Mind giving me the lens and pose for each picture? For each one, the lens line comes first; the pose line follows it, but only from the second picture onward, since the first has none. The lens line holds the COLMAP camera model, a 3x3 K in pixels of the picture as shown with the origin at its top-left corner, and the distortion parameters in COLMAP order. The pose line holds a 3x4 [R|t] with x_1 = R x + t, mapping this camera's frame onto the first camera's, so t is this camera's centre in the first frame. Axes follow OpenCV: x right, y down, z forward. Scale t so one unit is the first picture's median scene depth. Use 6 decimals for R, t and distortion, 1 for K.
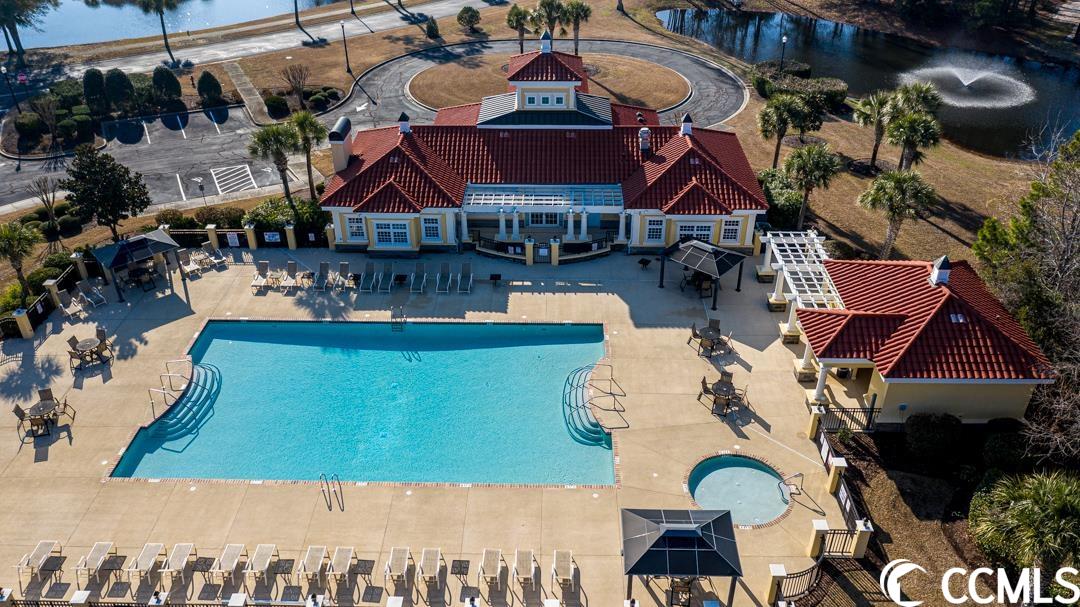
lens RADIAL K [[839.3, 0, 540.0], [0, 839.3, 303.5], [0, 0, 1]] dist [-0.001568, 0.005498]
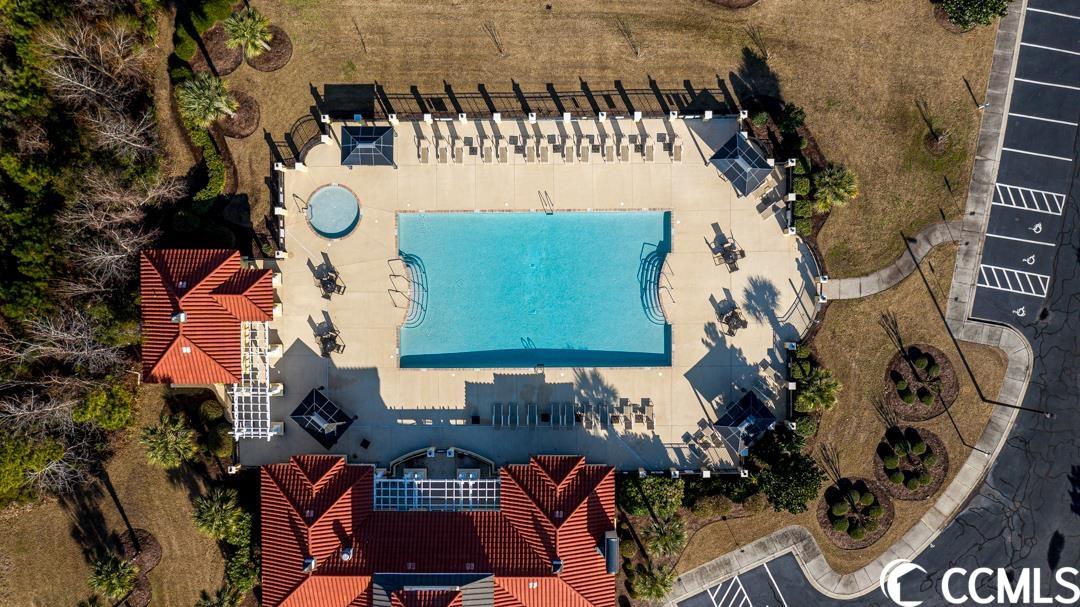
lens RADIAL K [[839.3, 0, 540.0], [0, 839.3, 303.5], [0, 0, 1]] dist [-0.001568, 0.005498]
pose [[-0.999304, 0.021743, 0.030308, -0.227986], [0.013040, -0.557643, 0.829978, -1.180525], [0.034947, 0.829796, 0.556972, 0.106649]]
